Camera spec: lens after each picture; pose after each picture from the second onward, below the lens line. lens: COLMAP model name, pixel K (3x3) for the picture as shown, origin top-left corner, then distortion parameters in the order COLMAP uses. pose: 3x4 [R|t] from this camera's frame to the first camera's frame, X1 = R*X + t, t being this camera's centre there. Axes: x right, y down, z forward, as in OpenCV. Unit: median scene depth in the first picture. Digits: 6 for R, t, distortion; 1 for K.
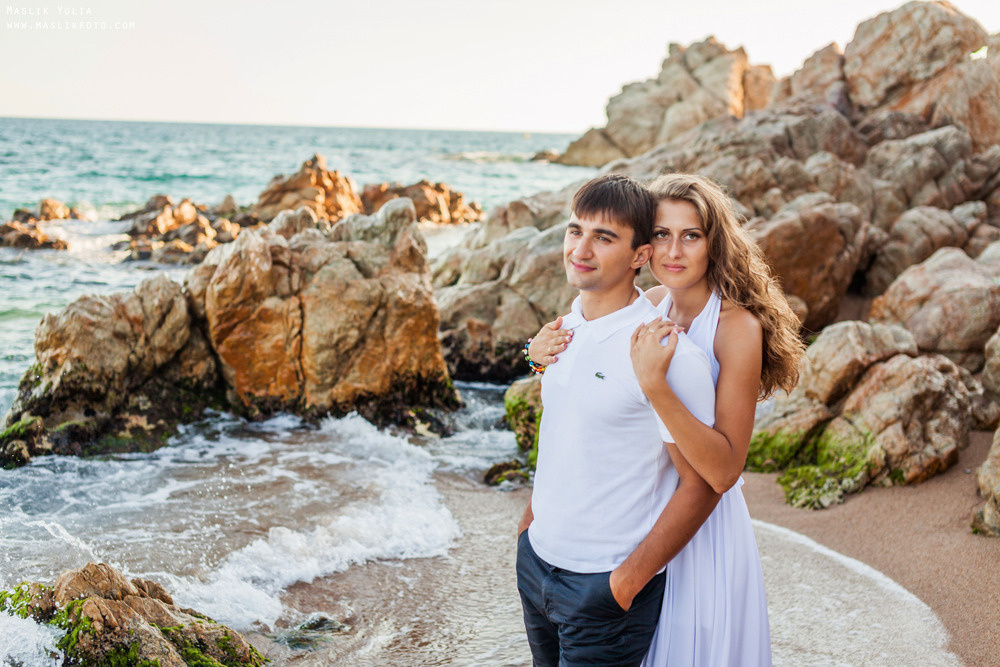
lens RADIAL K [[1333.5, 0, 500.0], [0, 1333.5, 333.5], [0, 0, 1]] dist [-0.004290, 0.066843]
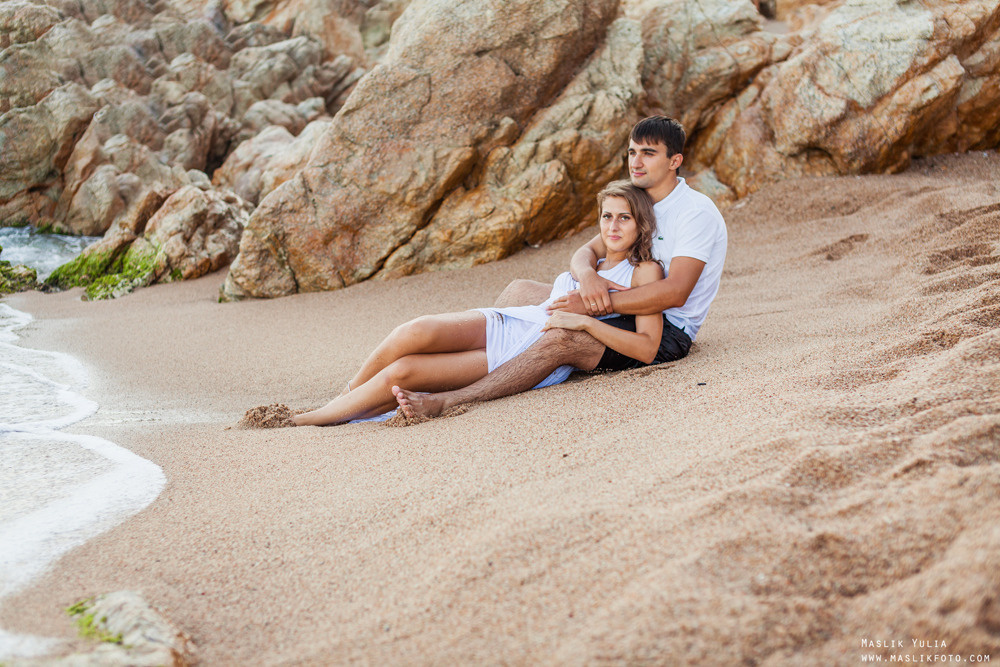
lens RADIAL K [[1333.5, 0, 500.0], [0, 1333.5, 333.5], [0, 0, 1]] dist [-0.004290, 0.066843]
pose [[0.928139, -0.054512, 0.368220, 0.070810], [0.042512, 0.998270, 0.040627, 0.078348], [-0.369798, -0.022054, 0.928851, -0.182863]]
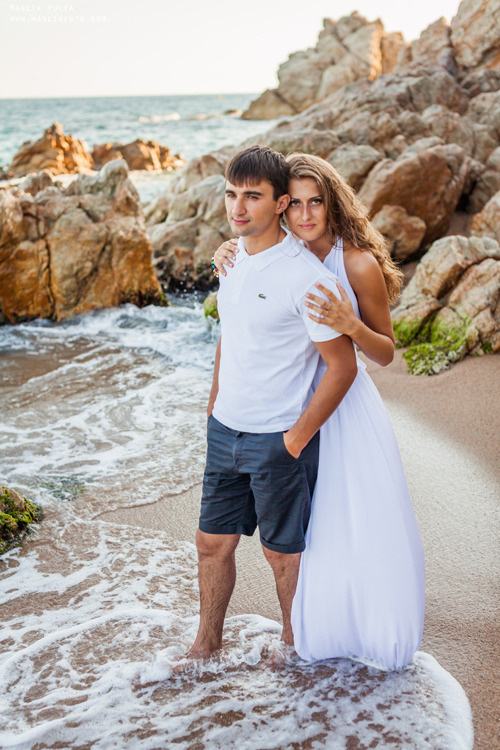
lens RADIAL K [[1000.2, 0, 250.0], [0, 1000.2, 375.0], [0, 0, 1]] dist [-0.004290, 0.066843]
pose [[0.997490, -0.061910, 0.034377, 0.008925], [0.057169, 0.990509, 0.124995, -0.005526], [-0.041789, -0.122716, 0.991562, -0.014668]]
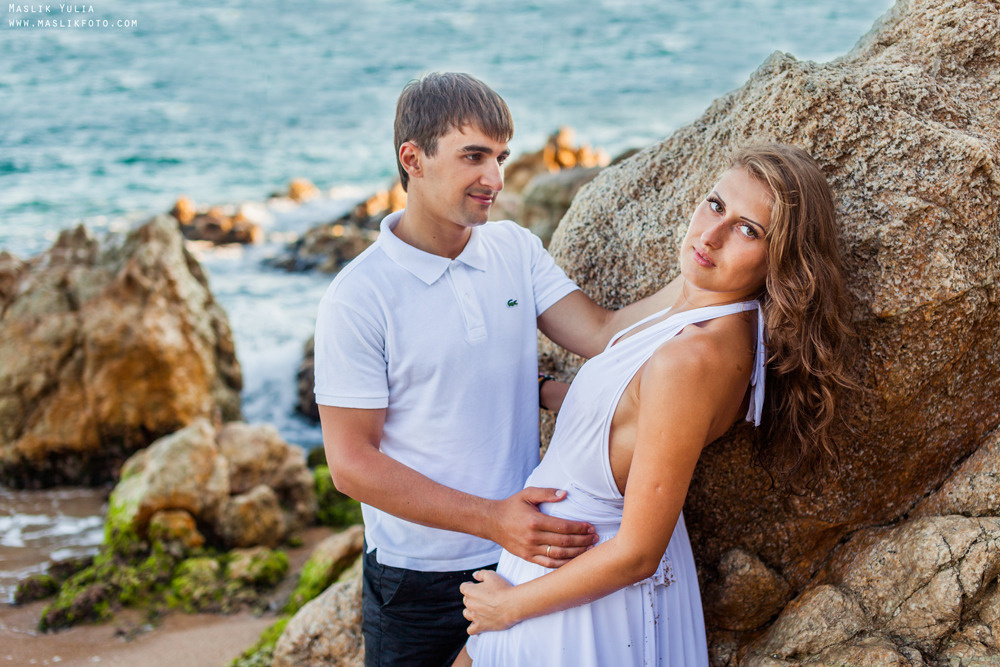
lens RADIAL K [[1333.5, 0, 500.0], [0, 1333.5, 333.5], [0, 0, 1]] dist [-0.004290, 0.066843]
pose [[0.943600, 0.021549, -0.330386, 0.368686], [-0.012417, 0.999481, 0.029725, -0.047408], [0.330855, -0.023946, 0.943378, 0.241480]]
